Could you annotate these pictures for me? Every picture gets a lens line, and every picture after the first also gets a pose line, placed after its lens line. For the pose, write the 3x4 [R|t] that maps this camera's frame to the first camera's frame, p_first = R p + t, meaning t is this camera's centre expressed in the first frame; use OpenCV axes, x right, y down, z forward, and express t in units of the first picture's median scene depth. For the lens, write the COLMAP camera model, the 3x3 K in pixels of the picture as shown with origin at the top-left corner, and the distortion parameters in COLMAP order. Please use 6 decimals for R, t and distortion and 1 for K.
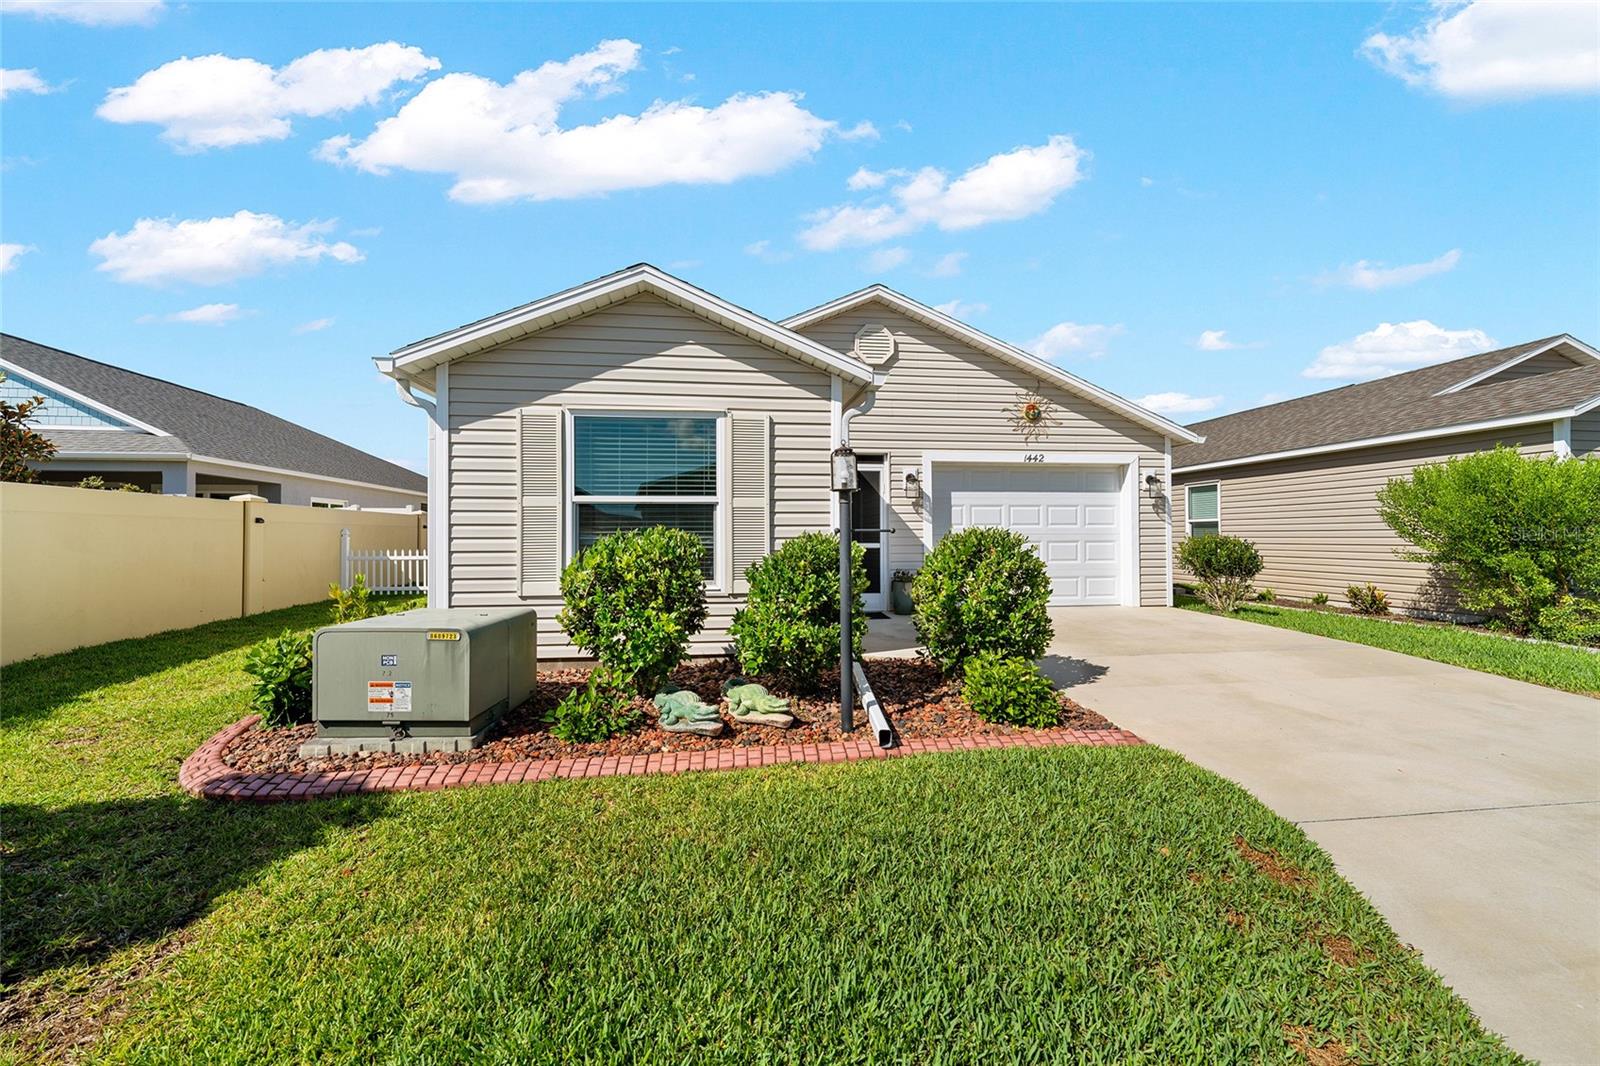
lens RADIAL K [[633.5, 0, 802.5], [0, 633.5, 528.3], [0, 0, 1]] dist [-0.000228, -0.000136]
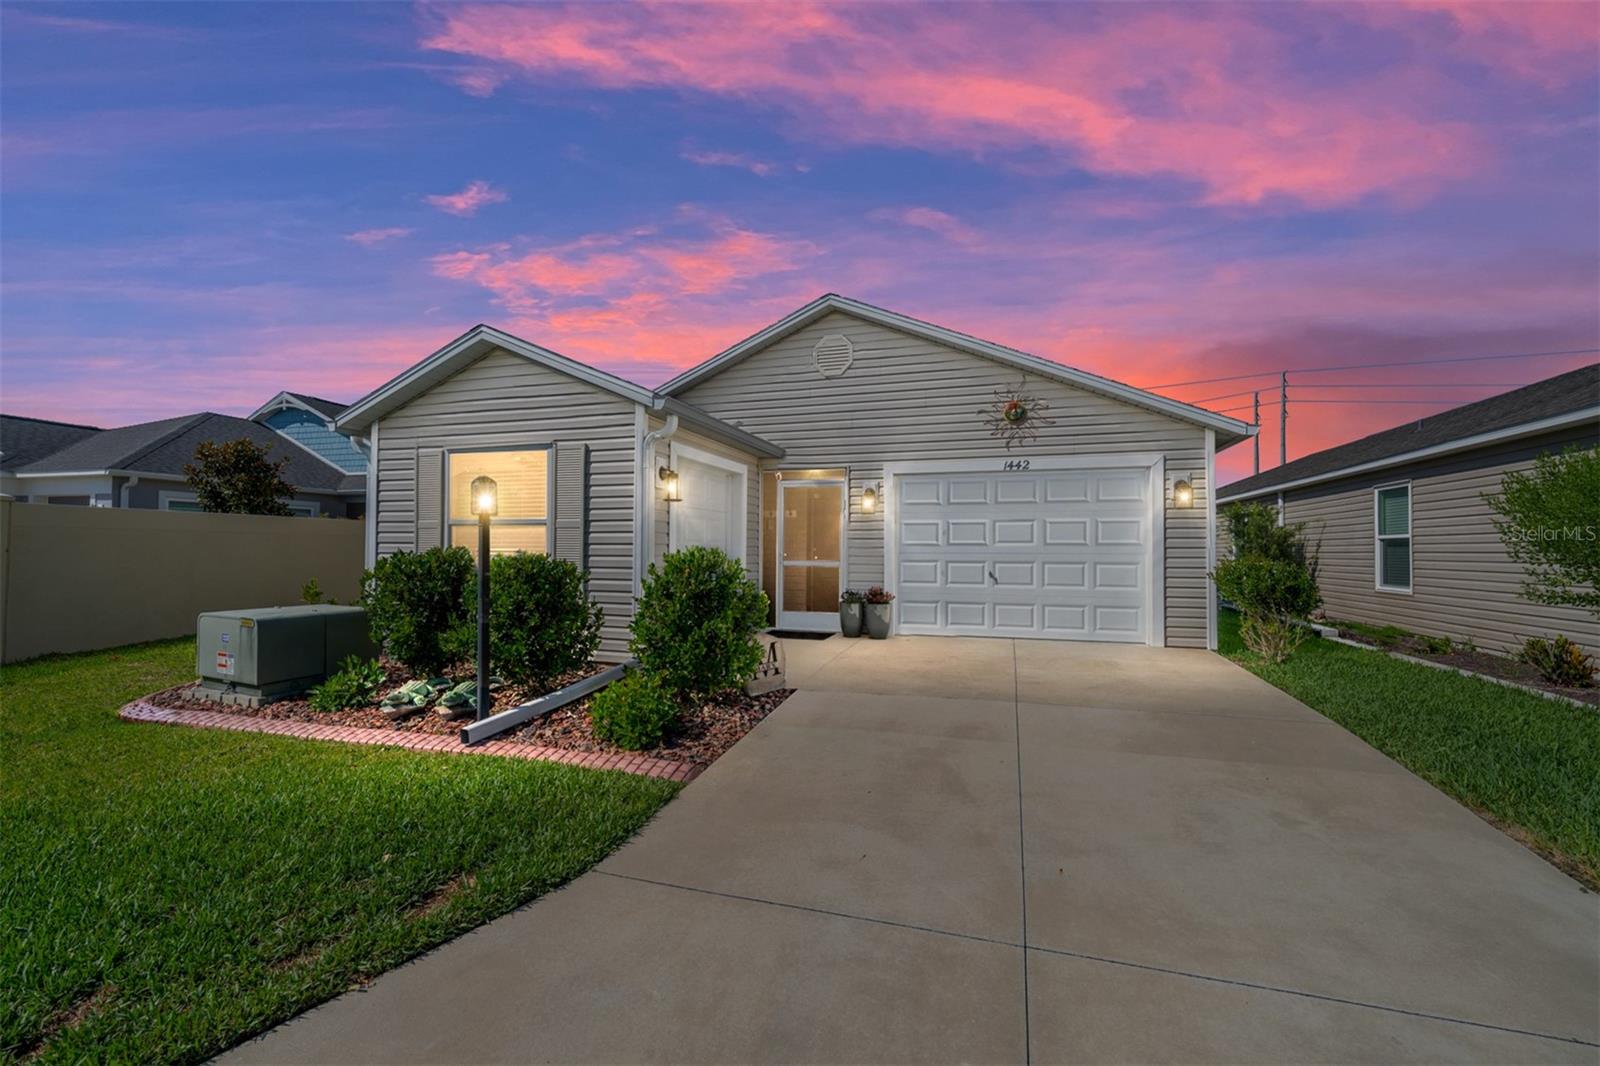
lens RADIAL K [[646.7, 0, 800.0], [0, 646.7, 533.0], [0, 0, 1]] dist [-0.003389, -0.000226]
pose [[0.909575, -0.002532, -0.415532, 0.761864], [-0.003518, 0.999899, -0.013794, -0.009374], [0.415524, 0.014008, 0.909474, 0.136647]]
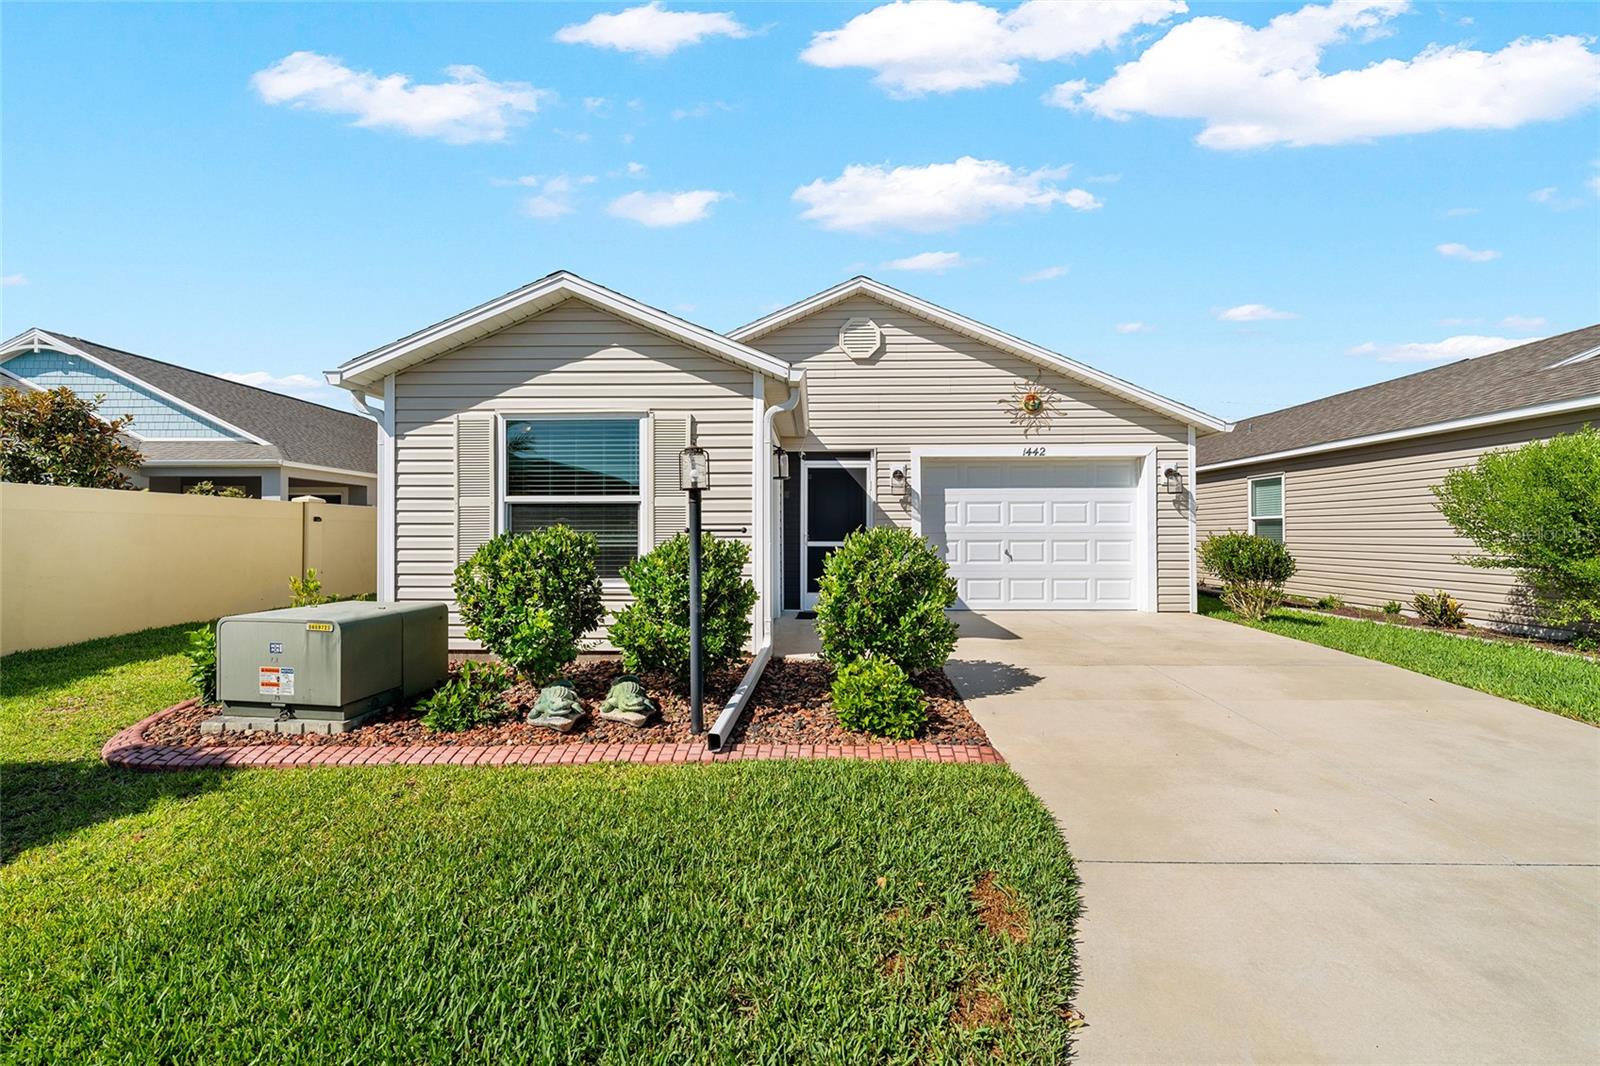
lens RADIAL K [[633.5, 0, 802.5], [0, 633.5, 528.3], [0, 0, 1]] dist [-0.000228, -0.000136]
pose [[0.988718, 0.000899, -0.149787, 0.275404], [-0.000187, 0.999989, 0.004770, -0.003146], [0.149790, -0.004689, 0.988707, 0.034577]]
